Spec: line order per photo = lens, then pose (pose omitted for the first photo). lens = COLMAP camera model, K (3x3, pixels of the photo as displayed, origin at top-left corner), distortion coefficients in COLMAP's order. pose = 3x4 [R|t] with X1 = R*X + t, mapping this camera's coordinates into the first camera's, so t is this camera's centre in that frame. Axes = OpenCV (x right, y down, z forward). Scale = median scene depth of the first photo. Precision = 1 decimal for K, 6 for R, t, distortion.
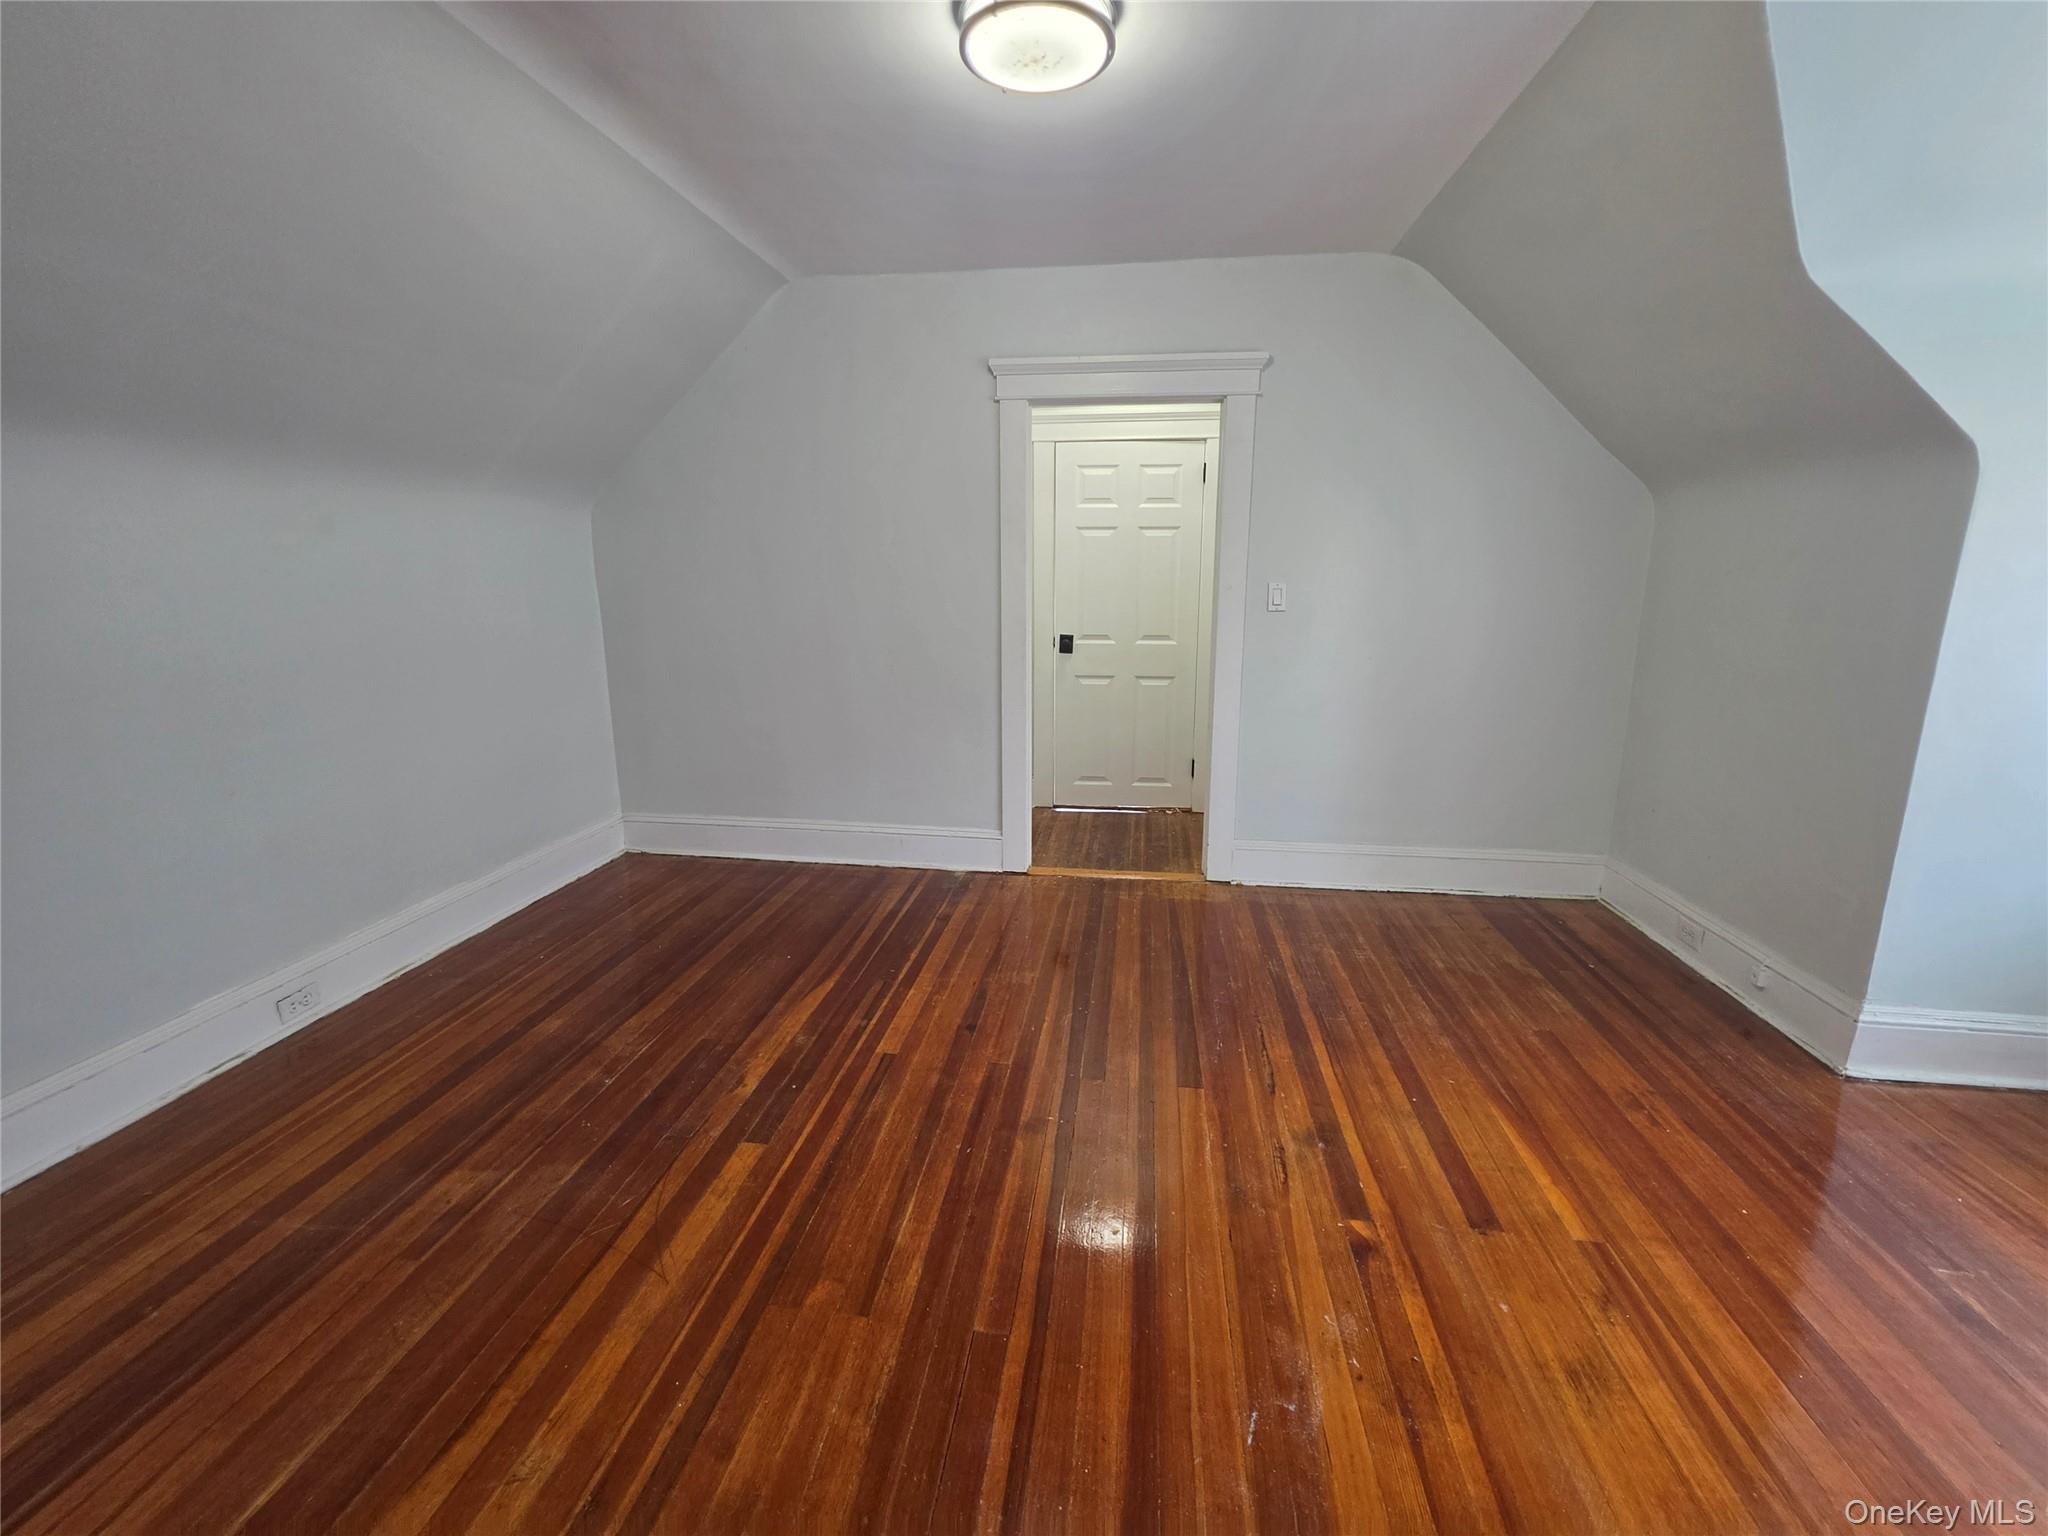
lens RADIAL K [[834.1, 0, 1025.7], [0, 834.1, 763.4], [0, 0, 1]] dist [-0.007141, 0.000174]
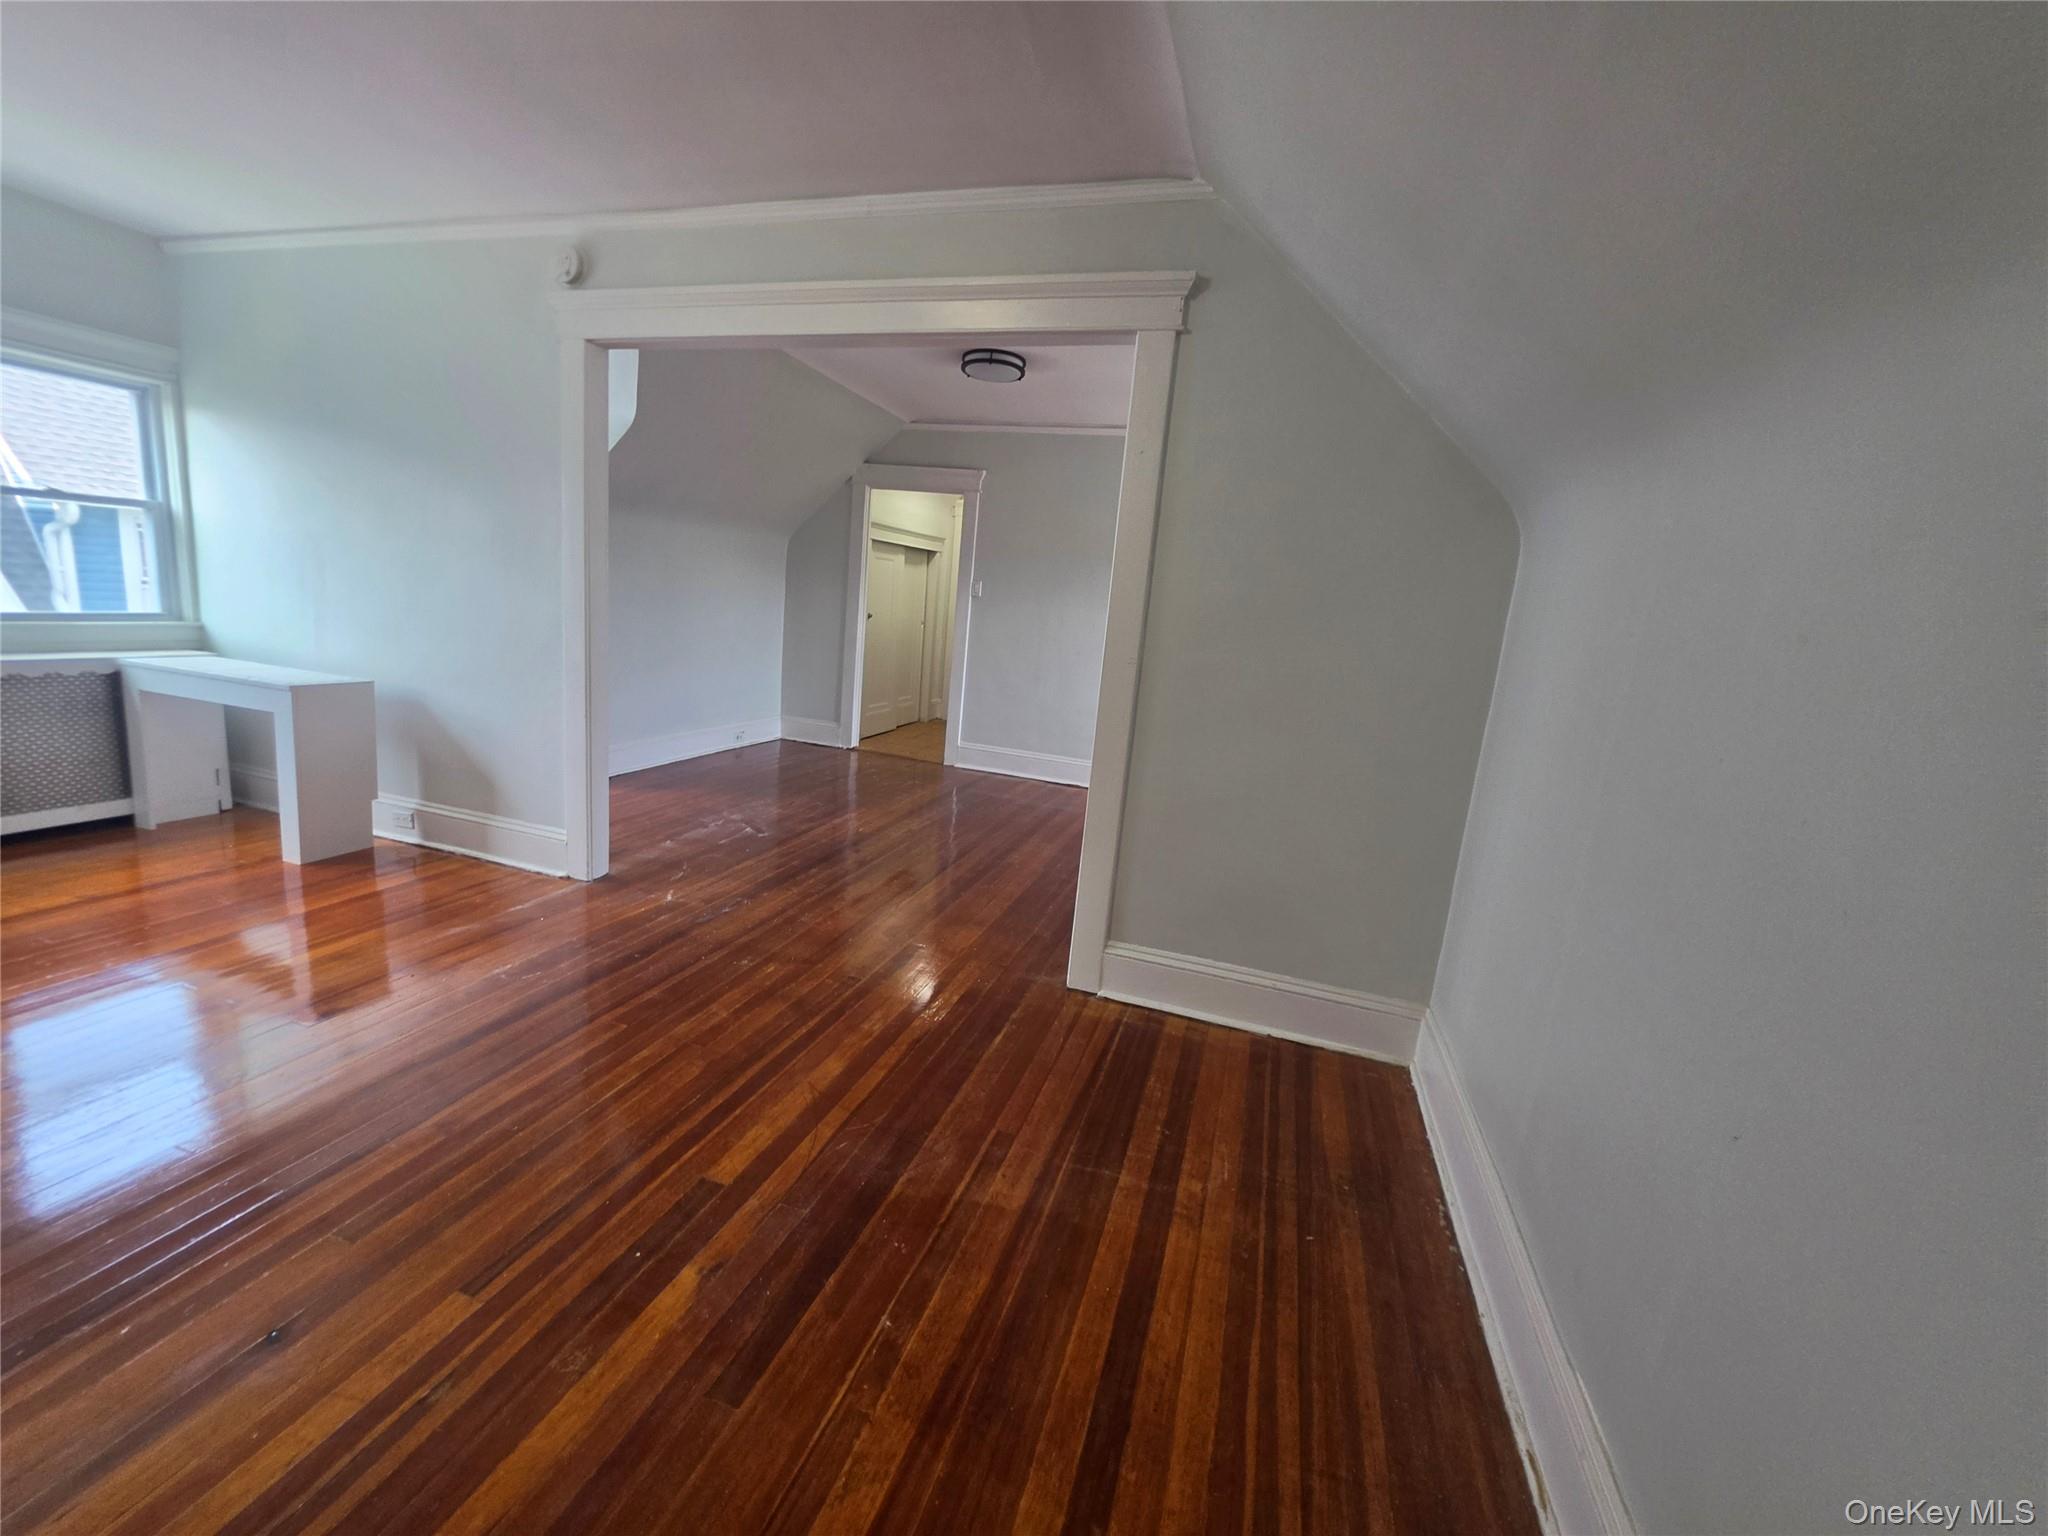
lens RADIAL K [[834.1, 0, 1010.5], [0, 834.1, 763.6], [0, 0, 1]] dist [-0.007141, 0.000174]
pose [[-0.980271, -0.118535, 0.158174, -0.782065], [-0.045963, 0.914995, 0.400839, -0.359414], [-0.192242, 0.385661, -0.902391, 1.691053]]
